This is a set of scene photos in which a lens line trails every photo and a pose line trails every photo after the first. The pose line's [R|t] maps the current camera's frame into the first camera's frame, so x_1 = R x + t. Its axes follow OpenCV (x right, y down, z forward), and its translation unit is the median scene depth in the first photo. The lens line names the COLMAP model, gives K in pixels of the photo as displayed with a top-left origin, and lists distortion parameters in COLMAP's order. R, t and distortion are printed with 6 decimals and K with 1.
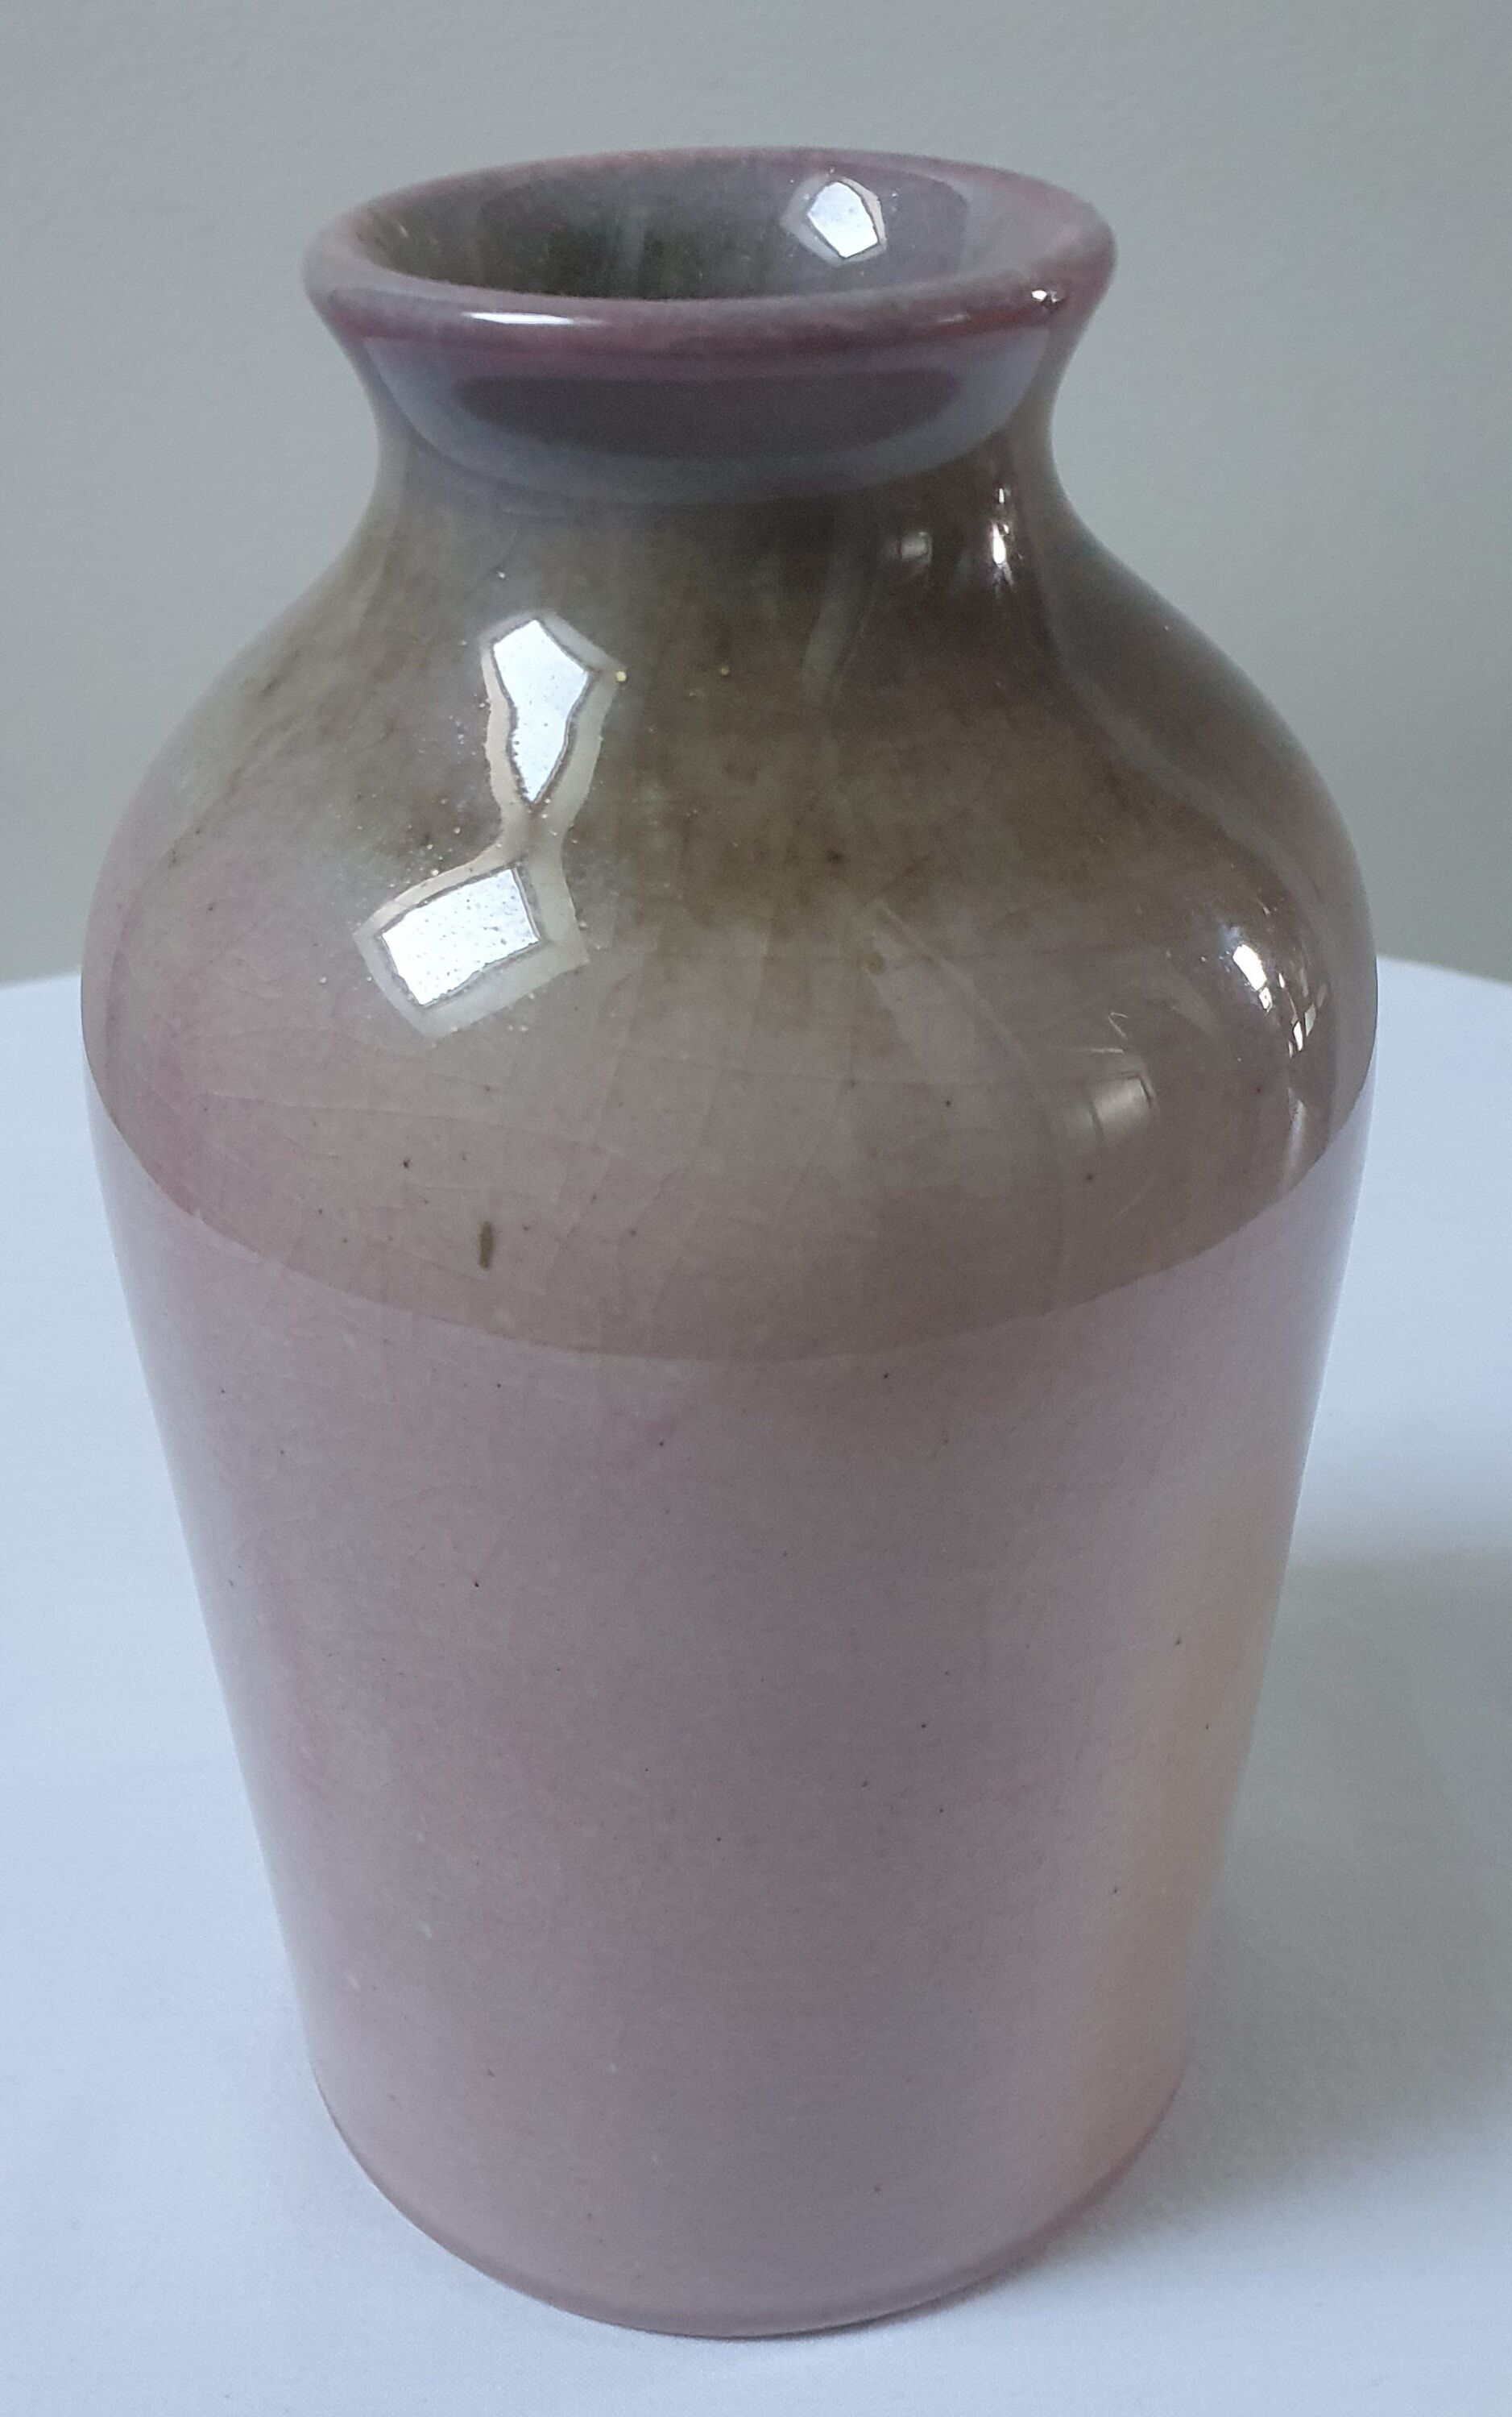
lens RADIAL K [[1693.1, 0, 778.1], [0, 1693.1, 1201.6], [0, 0, 1]] dist [-0.021080, 0.011962]
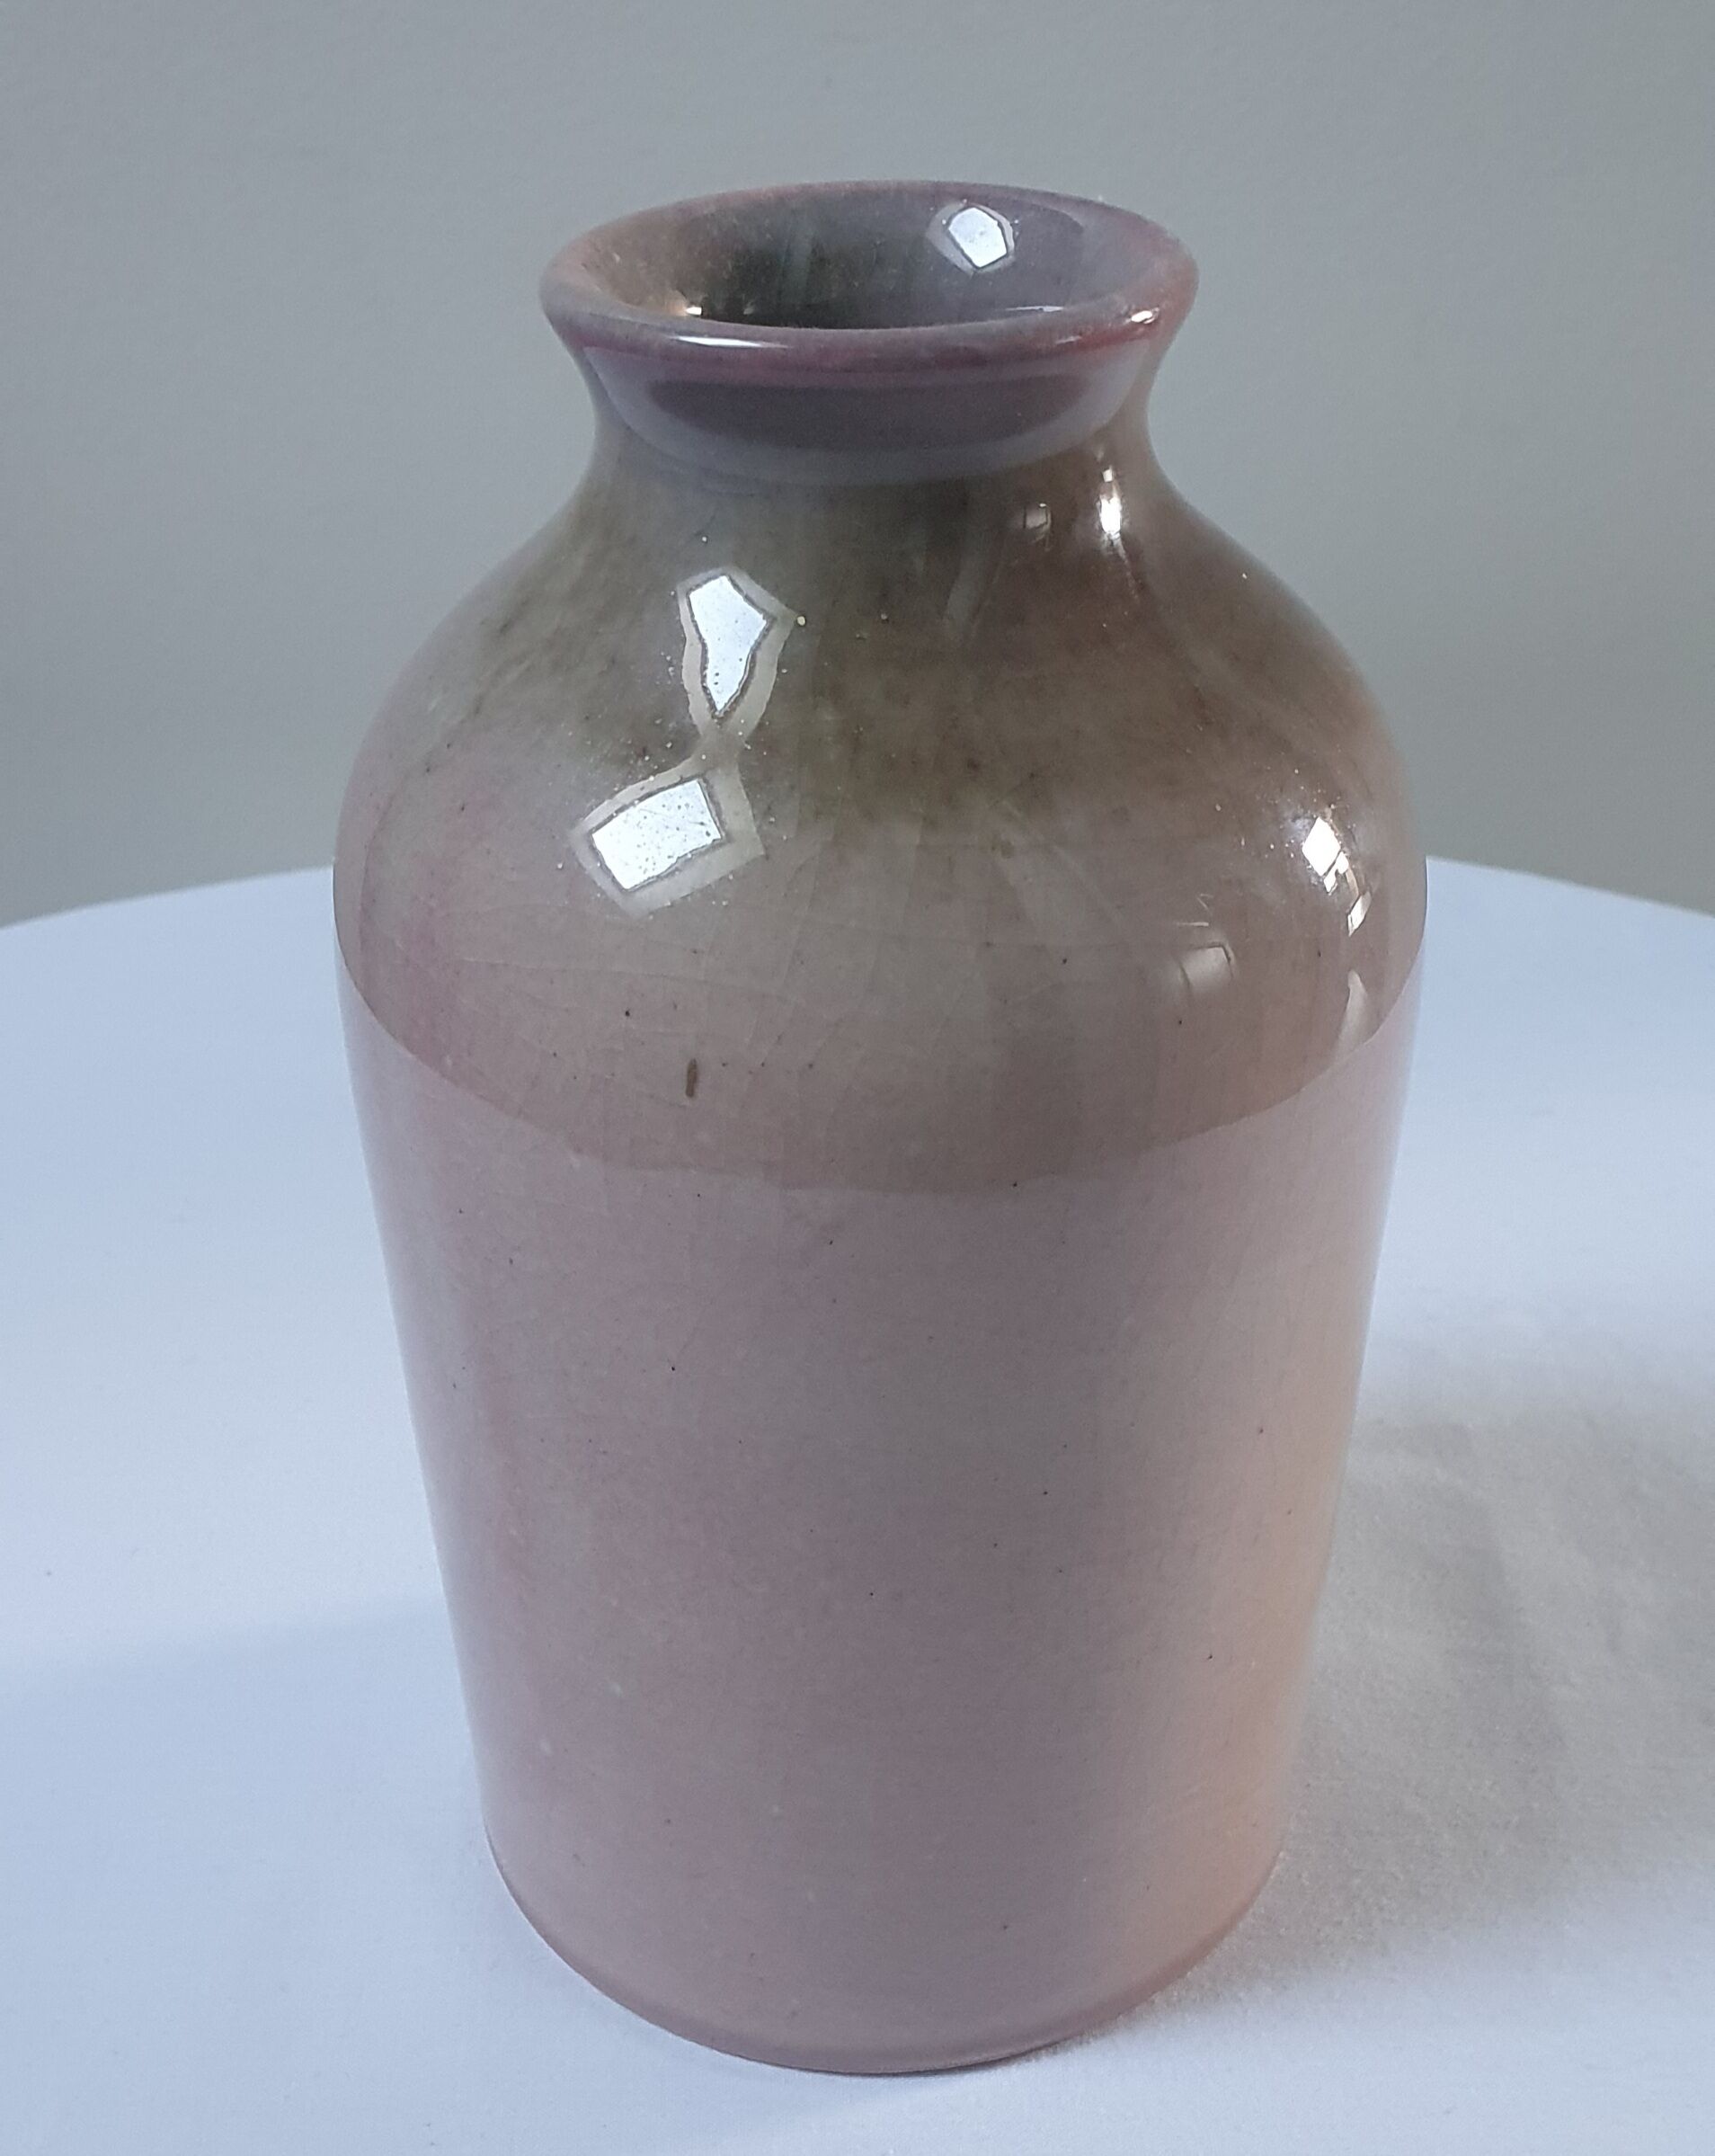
lens RADIAL K [[1688.0, 0, 878.5], [0, 1688.0, 1079.0], [0, 0, 1]] dist [-0.008196, -0.005513]
pose [[0.999969, -0.000664, -0.007818, -0.024183], [0.000481, 0.999727, -0.023348, 0.051180], [0.007832, 0.023343, 0.999697, -0.216031]]
